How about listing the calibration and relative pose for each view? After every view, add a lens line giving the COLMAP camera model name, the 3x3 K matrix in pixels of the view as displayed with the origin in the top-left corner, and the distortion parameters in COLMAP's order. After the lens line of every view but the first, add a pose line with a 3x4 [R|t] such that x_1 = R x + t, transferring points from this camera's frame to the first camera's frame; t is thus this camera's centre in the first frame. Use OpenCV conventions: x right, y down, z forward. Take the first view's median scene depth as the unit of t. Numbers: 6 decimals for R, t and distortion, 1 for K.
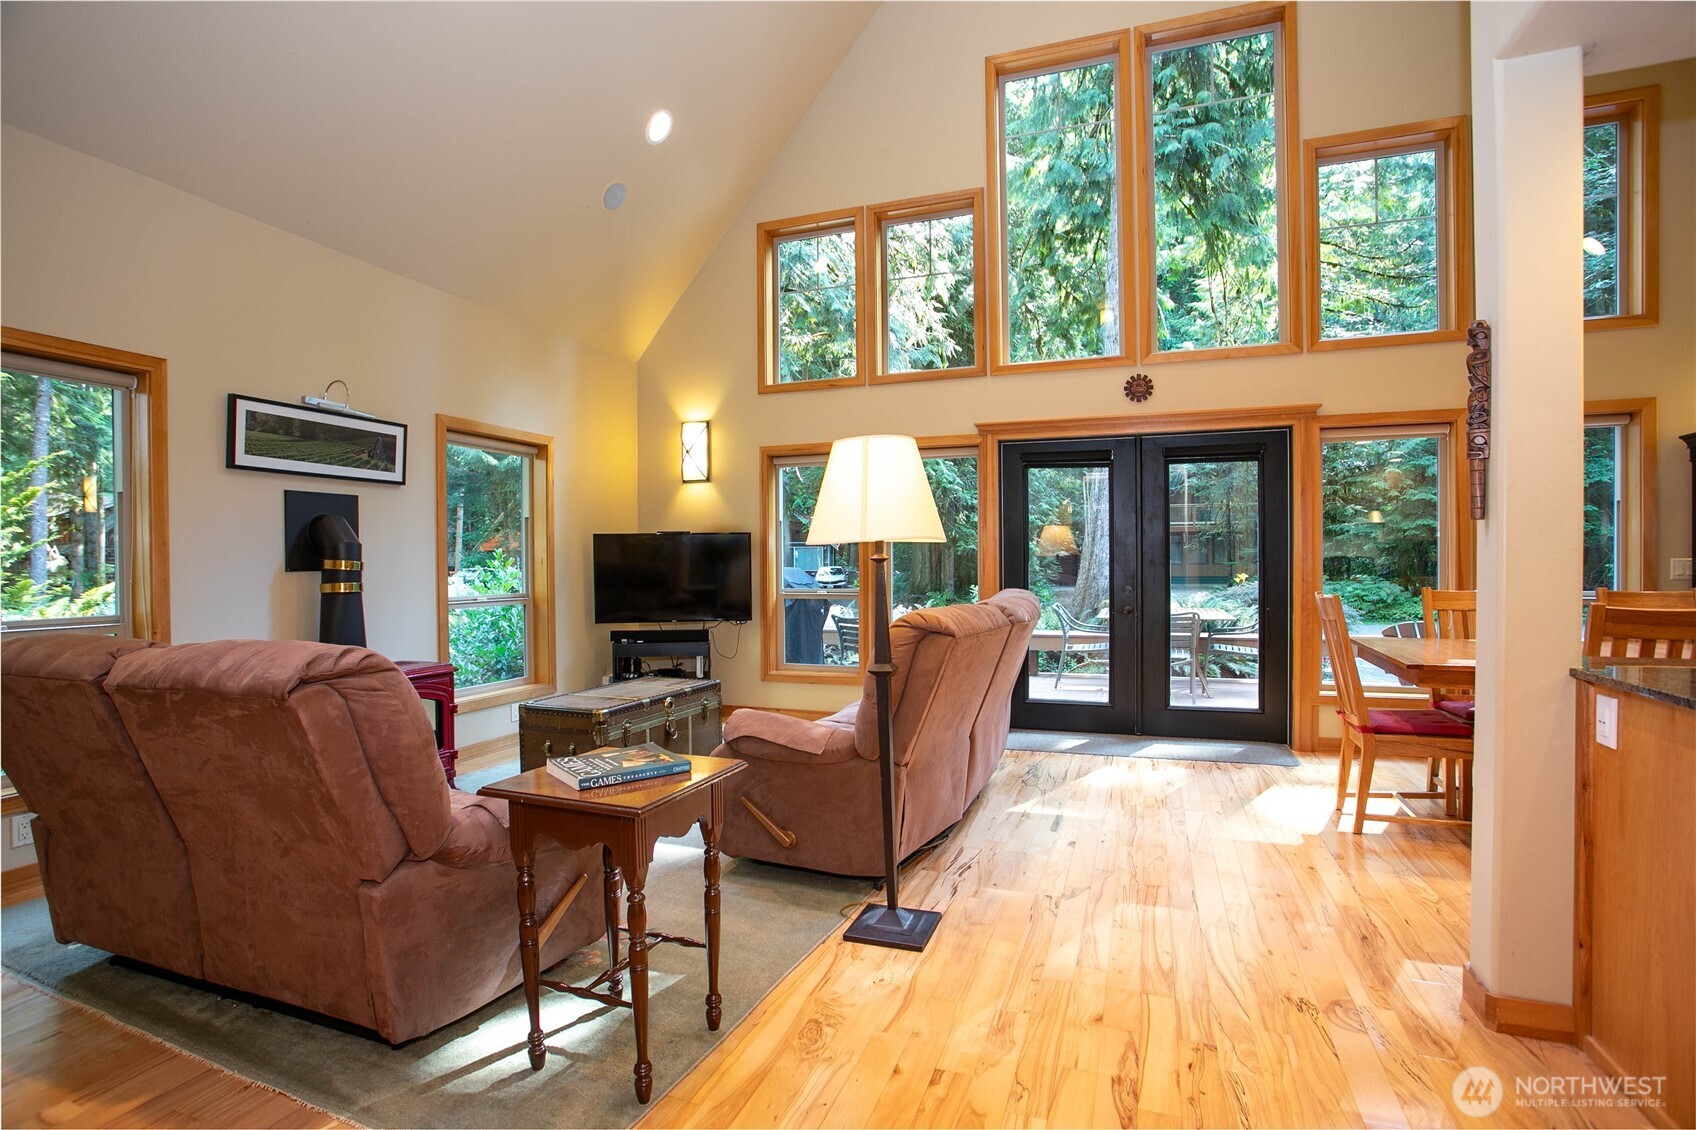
lens RADIAL K [[824.0, 0, 841.9], [0, 824.0, 574.2], [0, 0, 1]] dist [-0.065712, 0.025369]
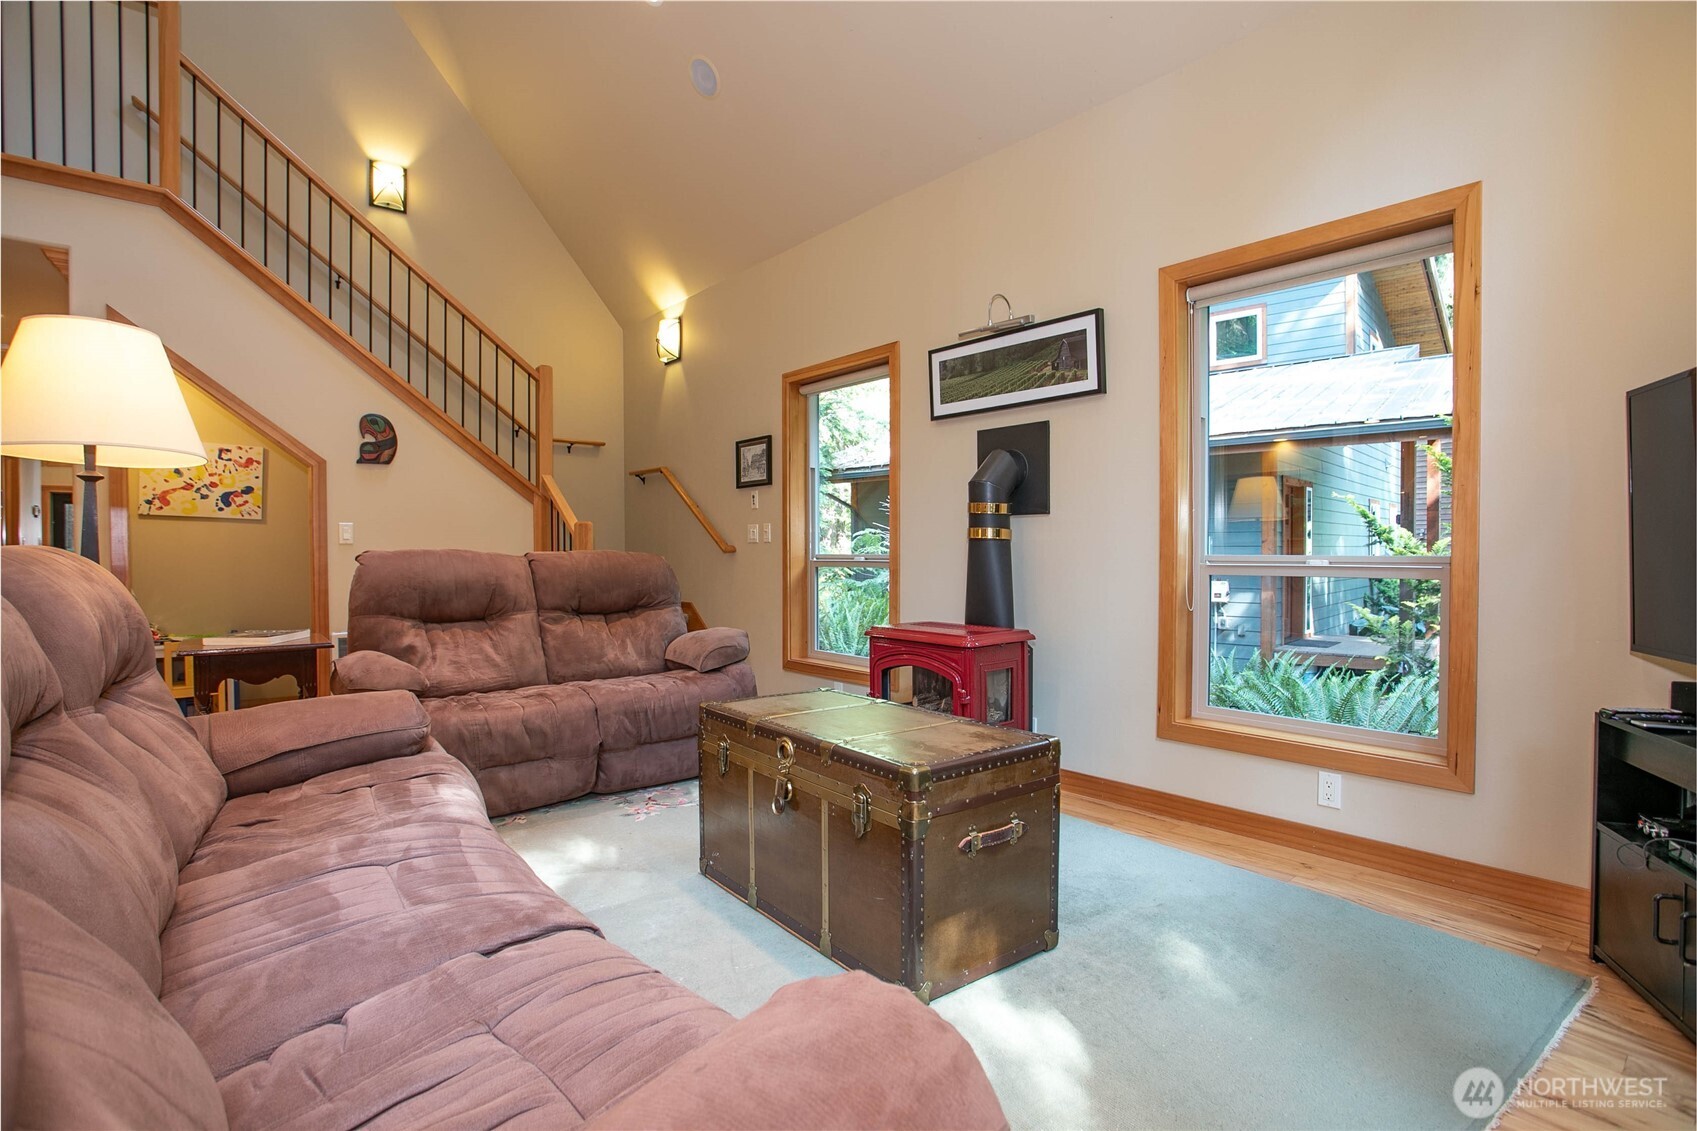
lens RADIAL K [[824.5, 0, 859.2], [0, 824.5, 575.2], [0, 0, 1]] dist [-0.065712, 0.025369]
pose [[-0.494267, 0.033923, -0.868648, 0.172538], [-0.007202, 0.999044, 0.043113, 0.018557], [0.869280, 0.027565, -0.493550, 1.025207]]
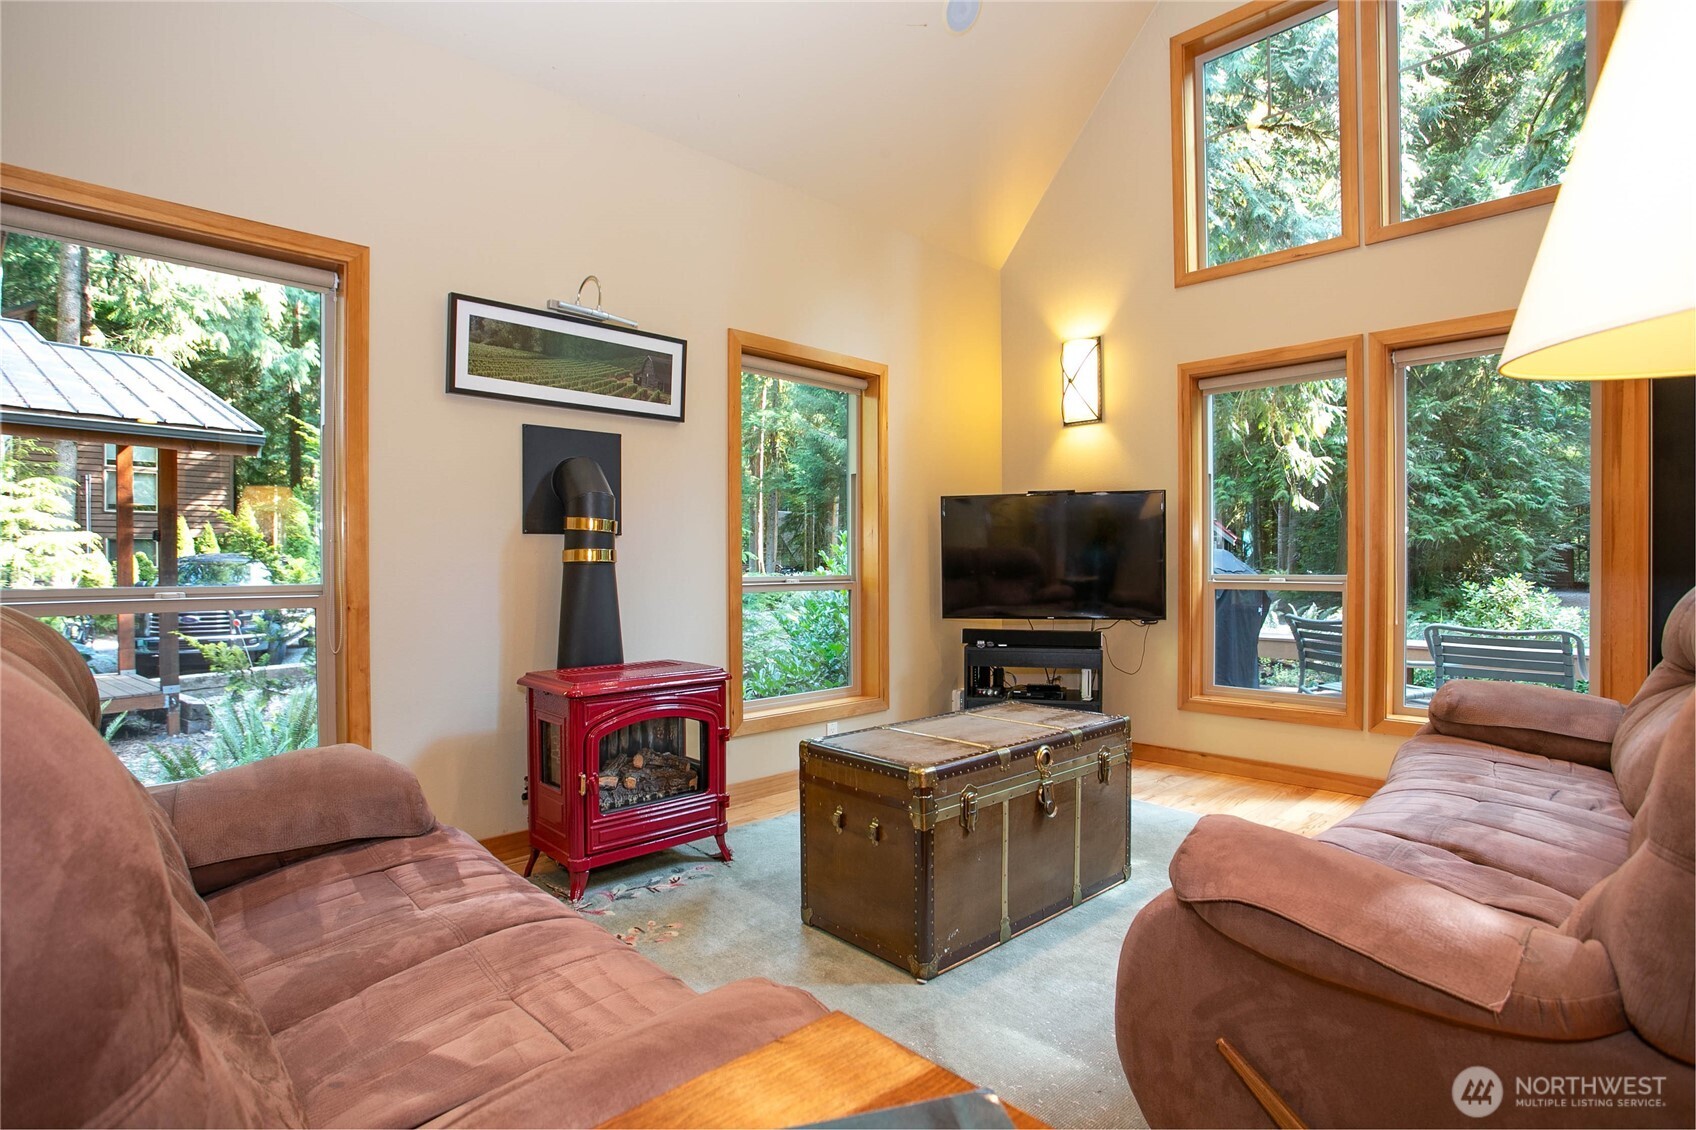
lens RADIAL K [[844.5, 0, 842.2], [0, 844.5, 569.0], [0, 0, 1]] dist [-0.055105, 0.020111]
pose [[0.905598, 0.006869, -0.424082, -0.070603], [-0.009181, 0.999952, -0.003409, 0.022523], [0.424038, 0.006981, 0.905617, 0.317768]]
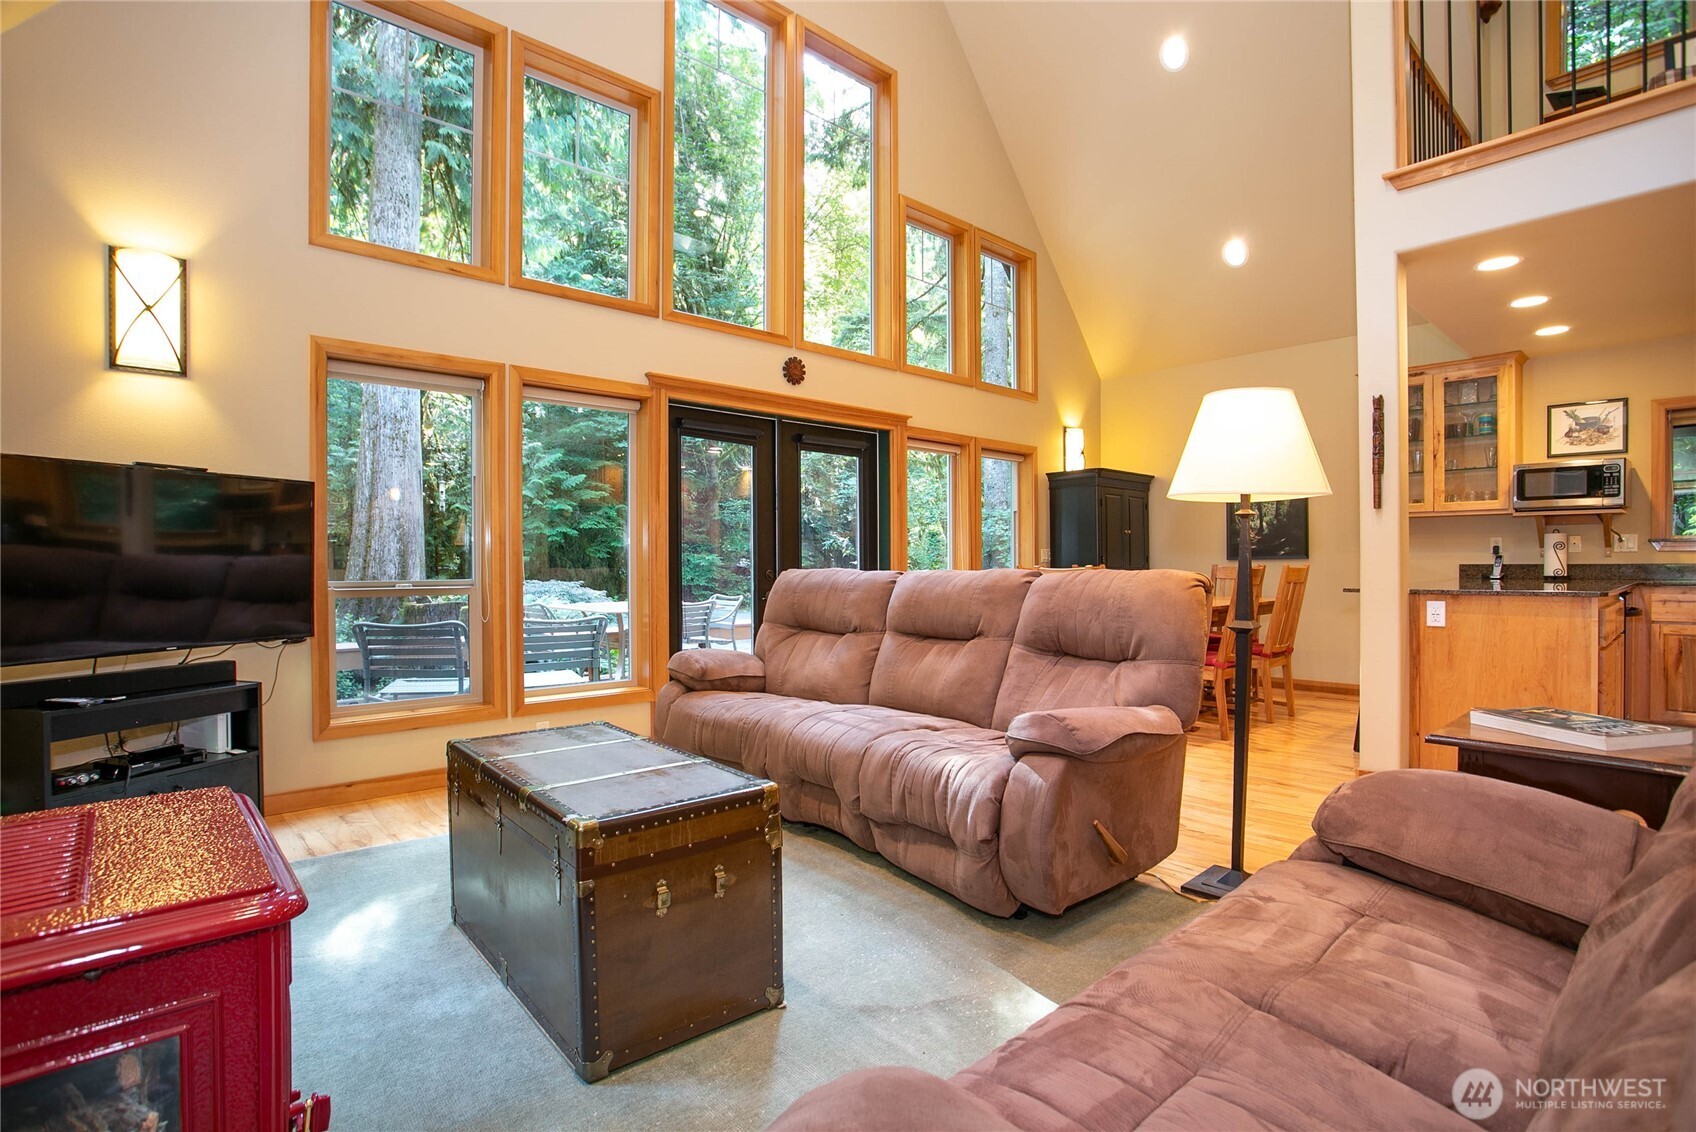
lens RADIAL K [[824.0, 0, 852.4], [0, 824.0, 574.9], [0, 0, 1]] dist [-0.065712, 0.025369]
pose [[0.448462, -0.007873, 0.893767, -0.520991], [0.016973, 0.999856, 0.000292, 0.023175], [-0.893641, 0.015039, 0.448531, 0.501543]]
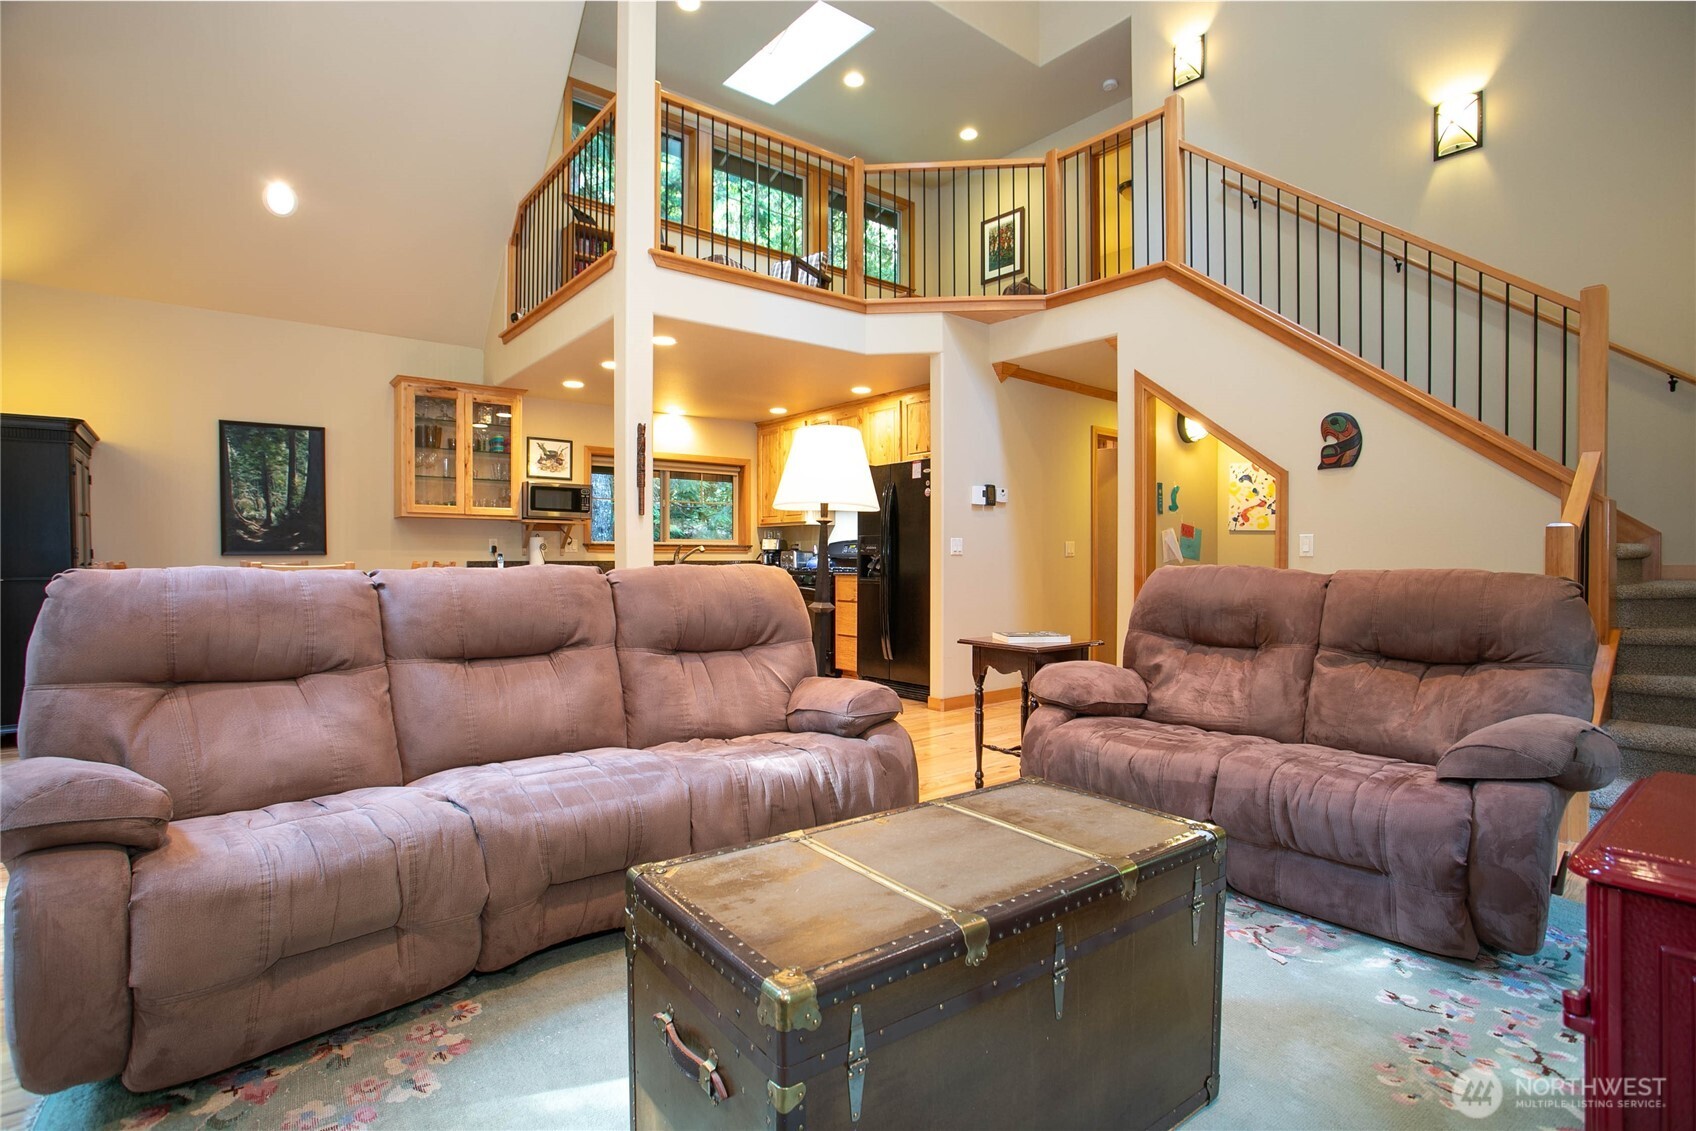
lens RADIAL K [[824.0, 0, 832.3], [0, 824.0, 568.6], [0, 0, 1]] dist [-0.065712, 0.025369]
pose [[-0.856324, -0.000381, 0.516439, -0.318928], [0.013692, 0.999631, 0.023439, 0.012781], [-0.516257, 0.027143, -0.856003, 1.065445]]
